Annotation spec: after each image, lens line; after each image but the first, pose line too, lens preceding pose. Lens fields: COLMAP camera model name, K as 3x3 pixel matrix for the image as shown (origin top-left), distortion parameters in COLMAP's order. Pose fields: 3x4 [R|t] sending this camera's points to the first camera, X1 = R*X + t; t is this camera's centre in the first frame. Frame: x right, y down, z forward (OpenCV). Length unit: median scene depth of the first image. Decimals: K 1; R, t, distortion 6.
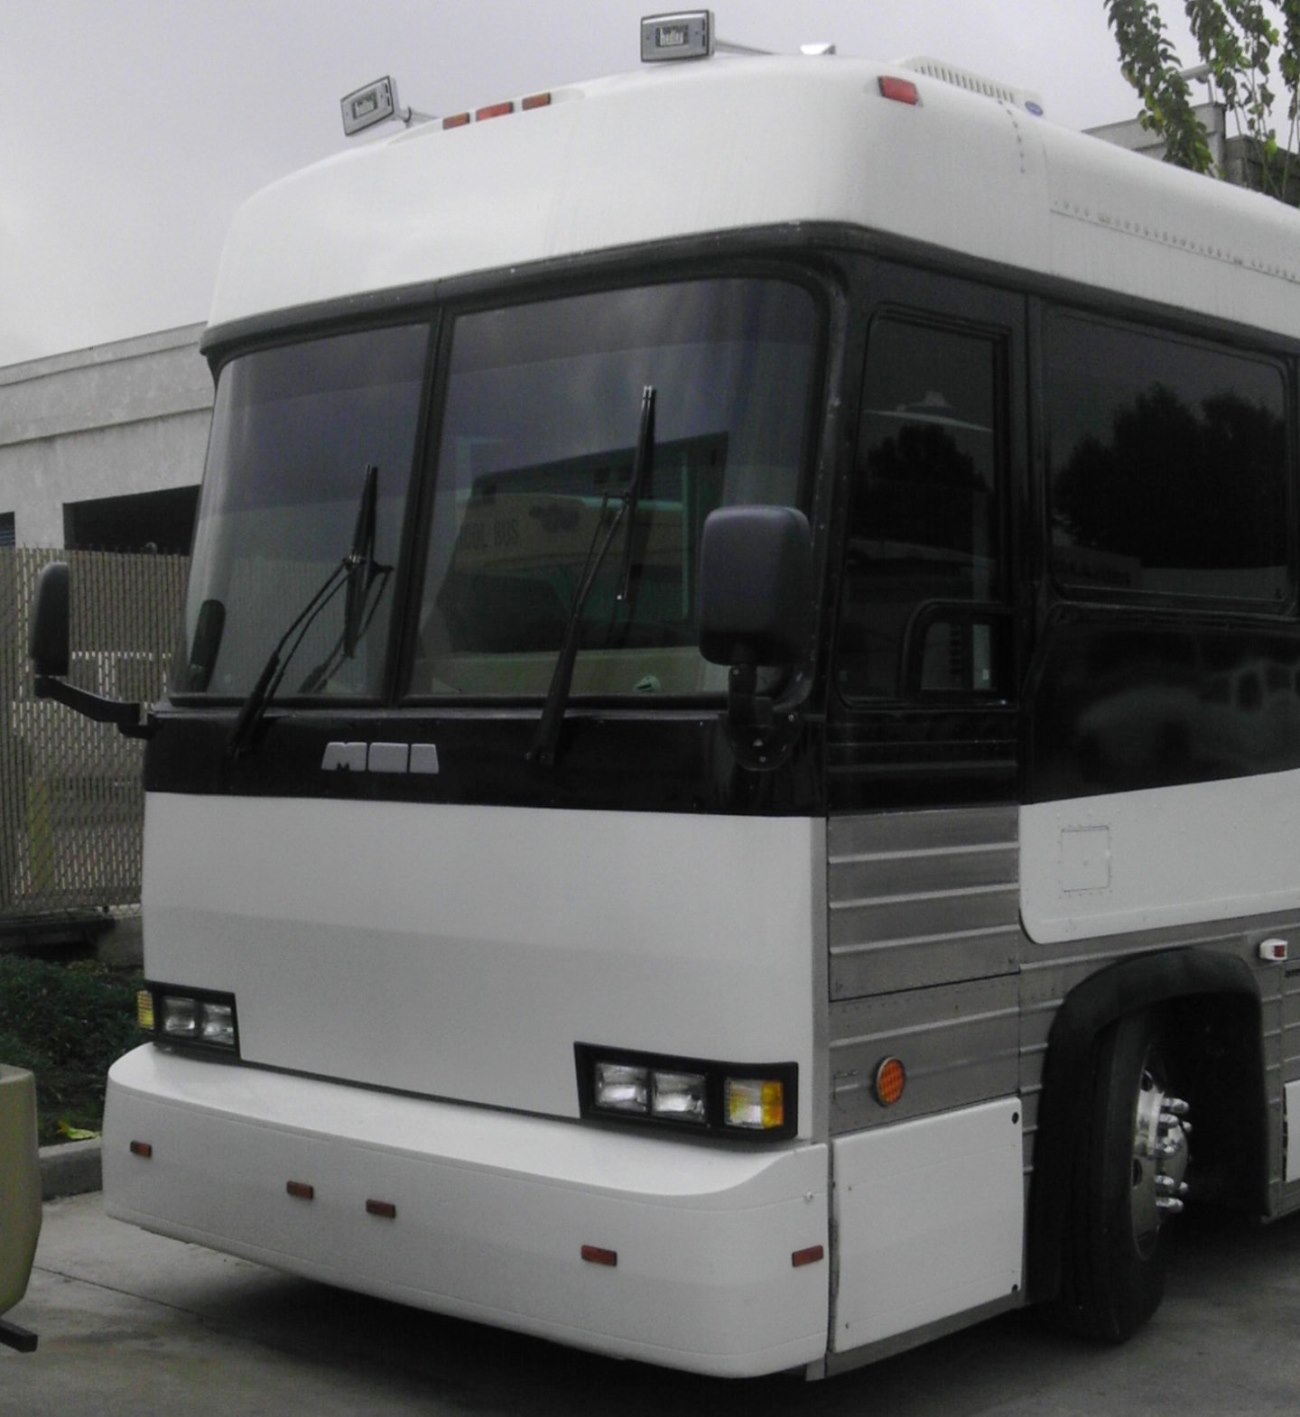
lens RADIAL K [[2166.1, 0, 647.6], [0, 2166.1, 712.8], [0, 0, 1]] dist [0.199866, 0.000000]
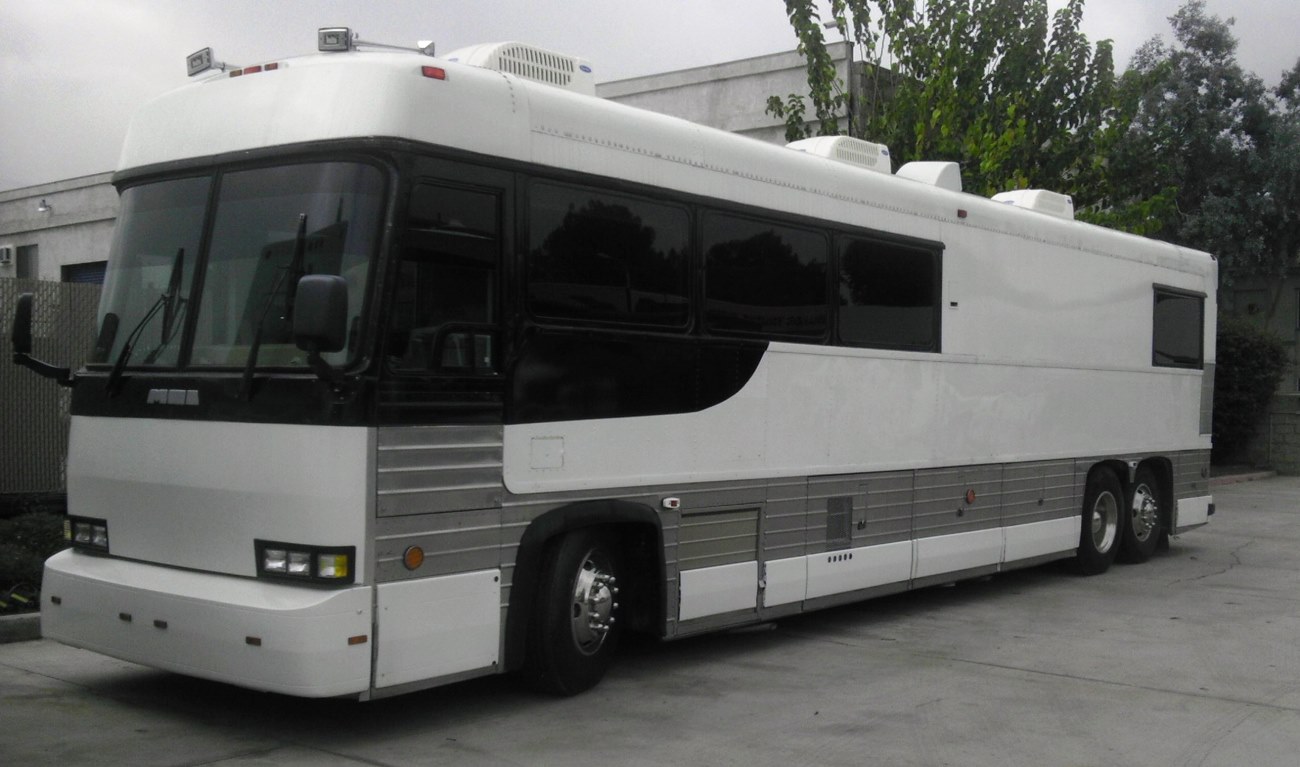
lens RADIAL K [[1345.1, 0, 652.8], [0, 1345.1, 372.9], [0, 0, 1]] dist [0.109406, 0.000000]
pose [[0.998010, 0.014729, 0.061315, 0.225135], [-0.013934, 0.999814, -0.013366, 0.008928], [-0.061501, 0.012485, 0.998029, -0.244065]]
